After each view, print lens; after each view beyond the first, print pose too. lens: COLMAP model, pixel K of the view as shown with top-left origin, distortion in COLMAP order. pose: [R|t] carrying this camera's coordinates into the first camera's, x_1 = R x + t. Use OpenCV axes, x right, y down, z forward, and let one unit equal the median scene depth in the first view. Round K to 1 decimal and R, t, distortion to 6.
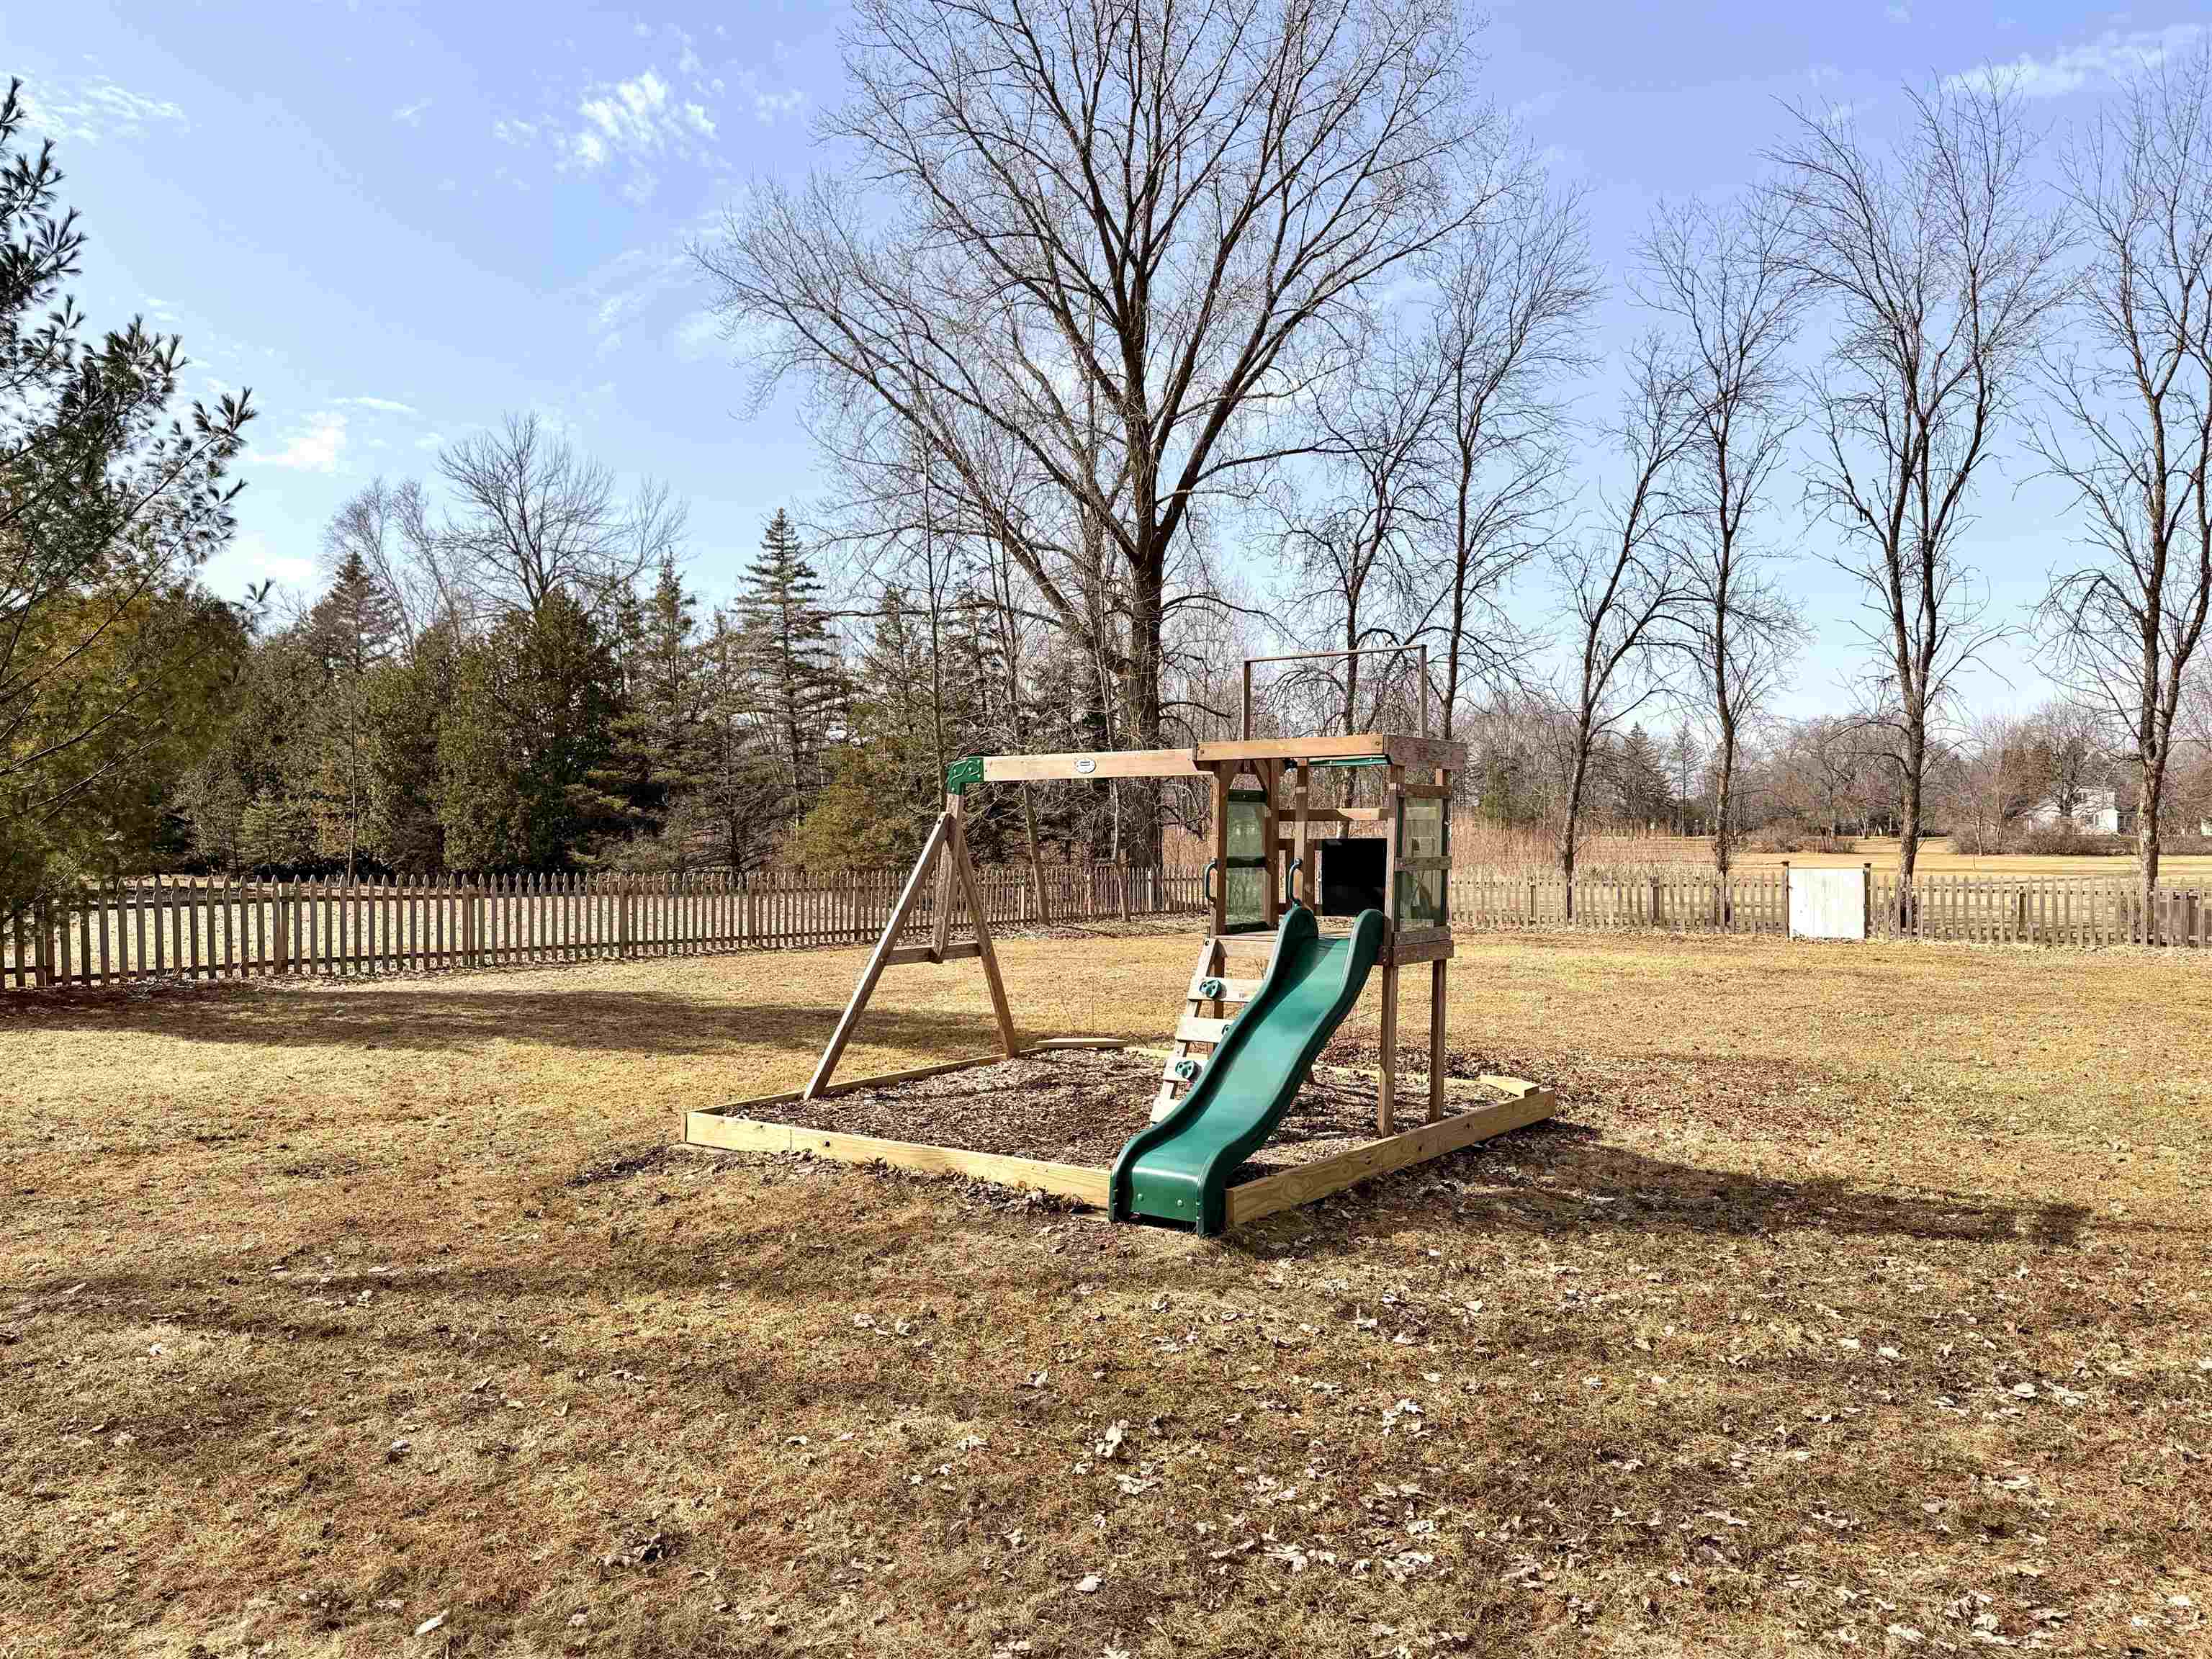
lens RADIAL K [[1547.2, 0, 1103.2], [0, 1547.2, 841.3], [0, 0, 1]] dist [0.059208, -0.084404]
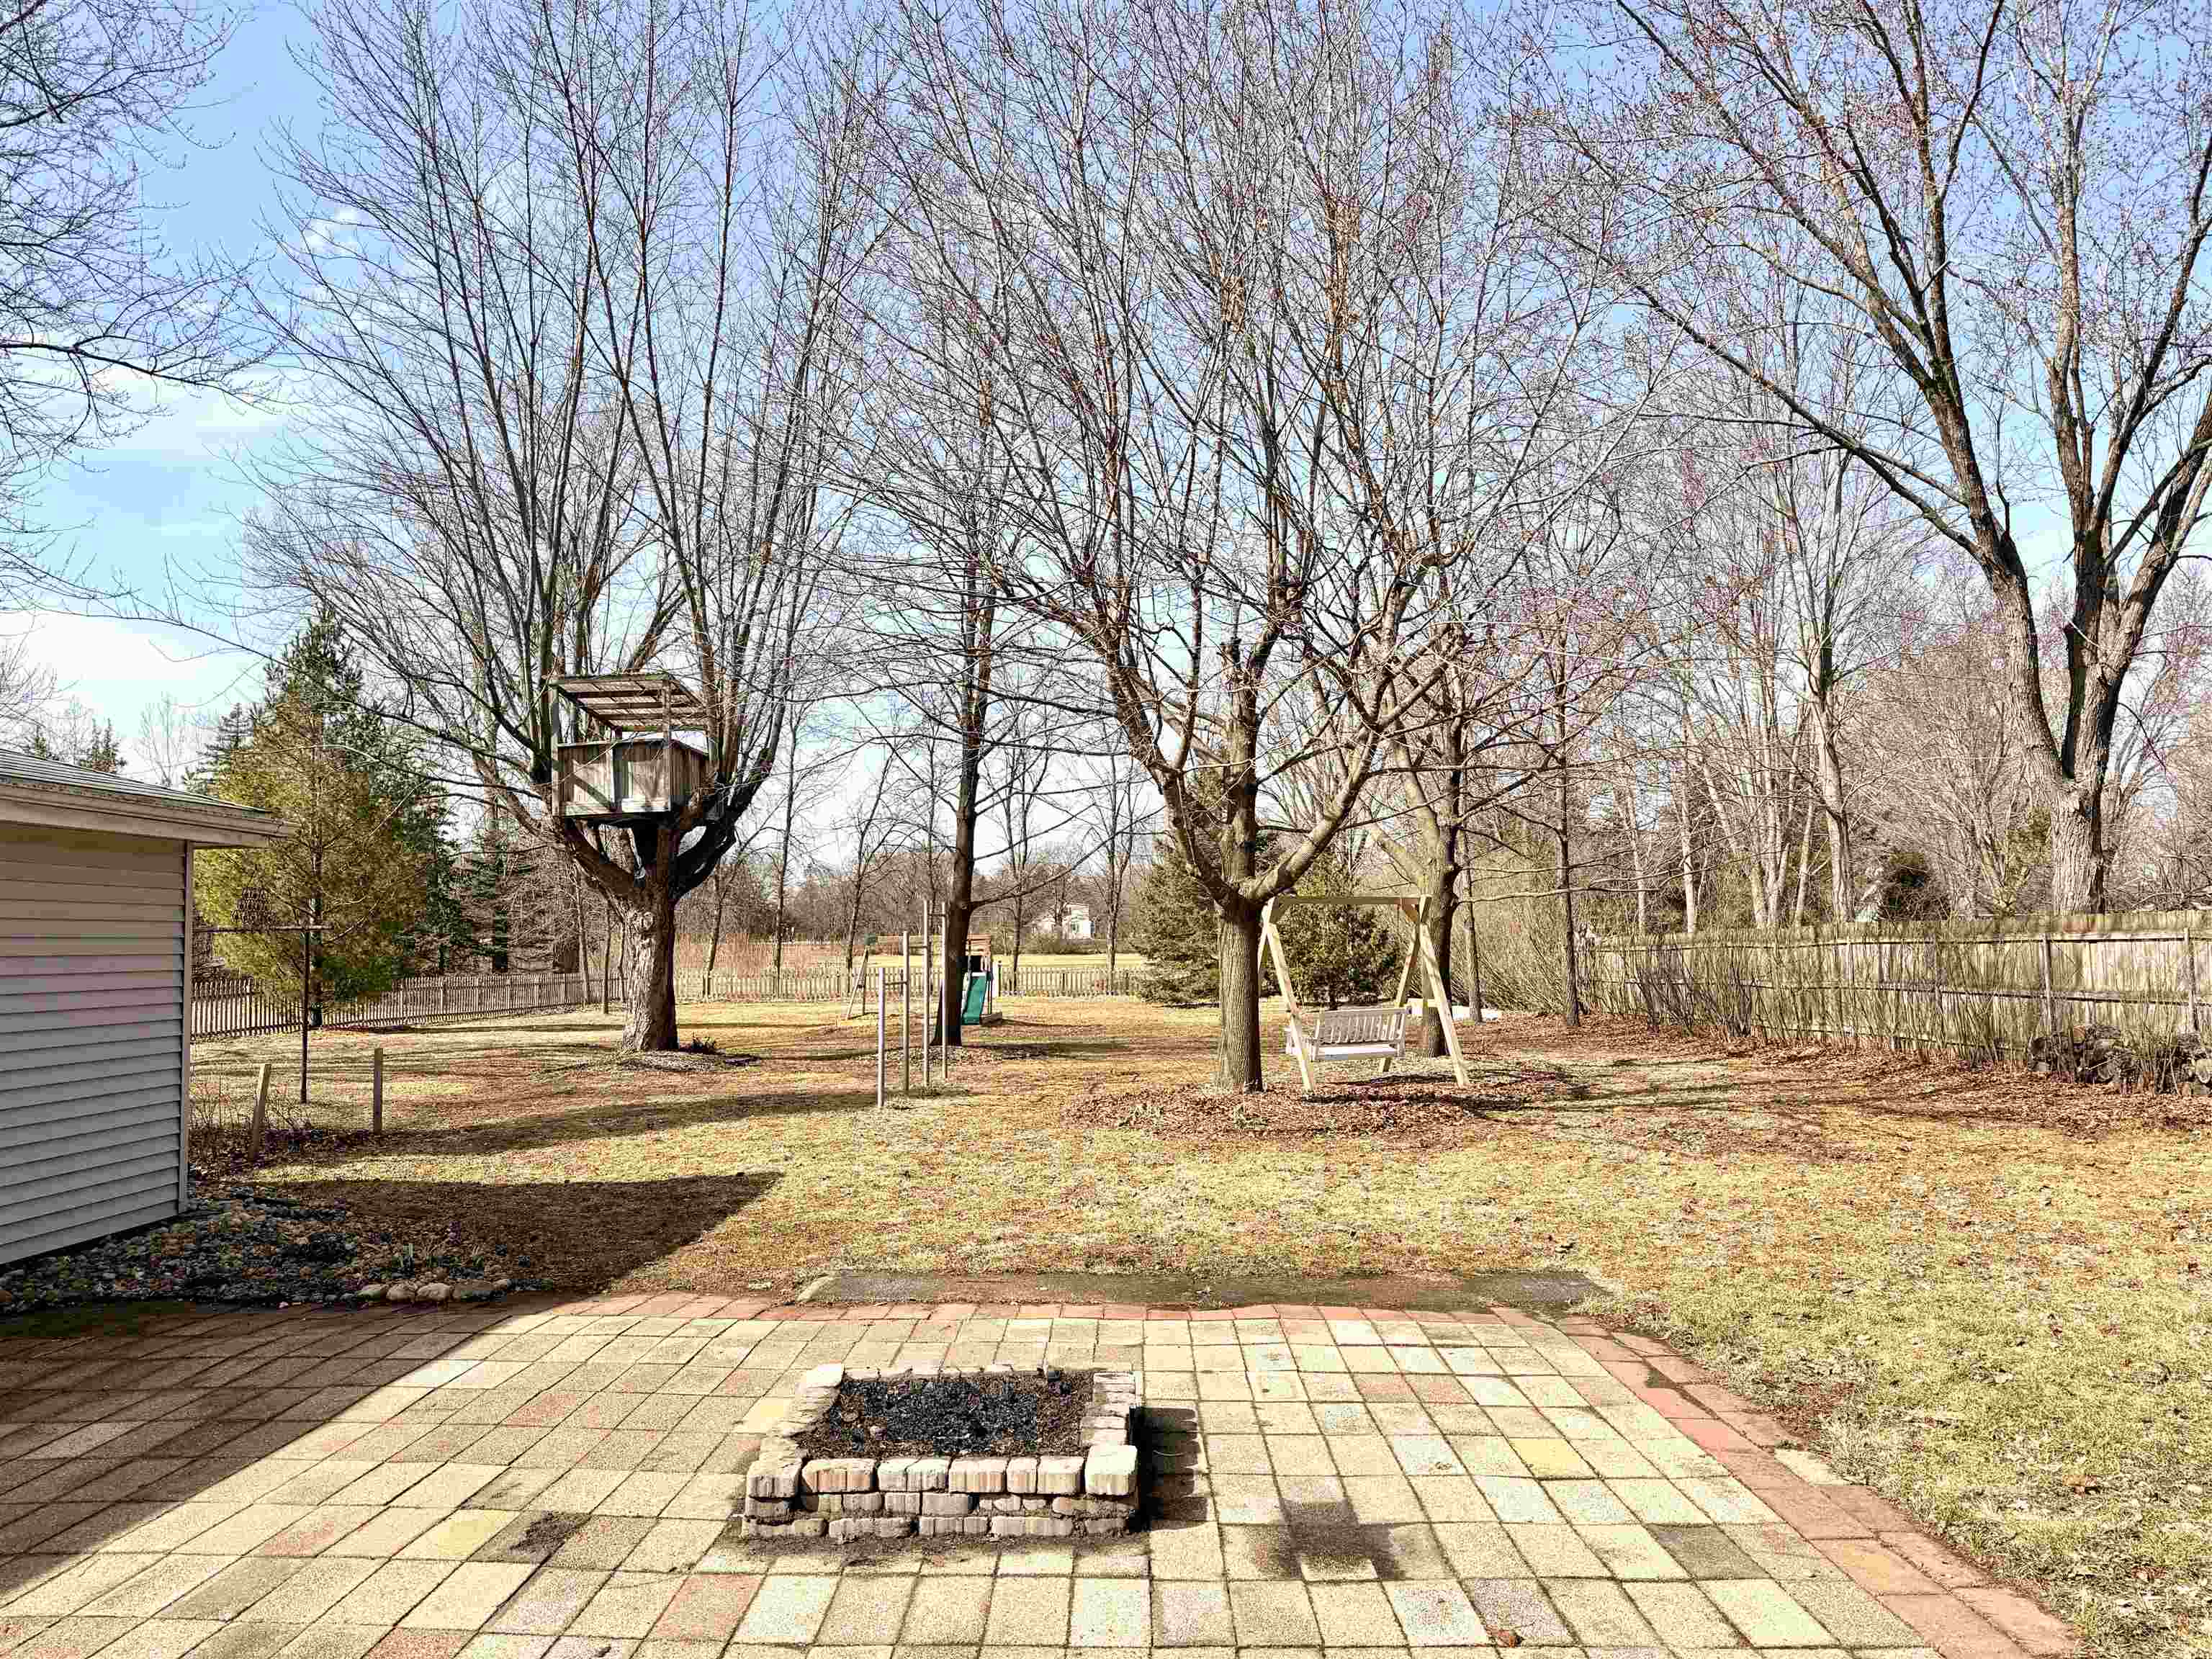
lens RADIAL K [[1547.2, 0, 1102.8], [0, 1547.2, 829.8], [0, 0, 1]] dist [0.059208, -0.084404]
pose [[0.833545, 0.029737, 0.551651, -0.315097], [0.012232, 0.997312, -0.072243, -0.004482], [-0.552316, 0.066966, 0.830941, -0.468239]]
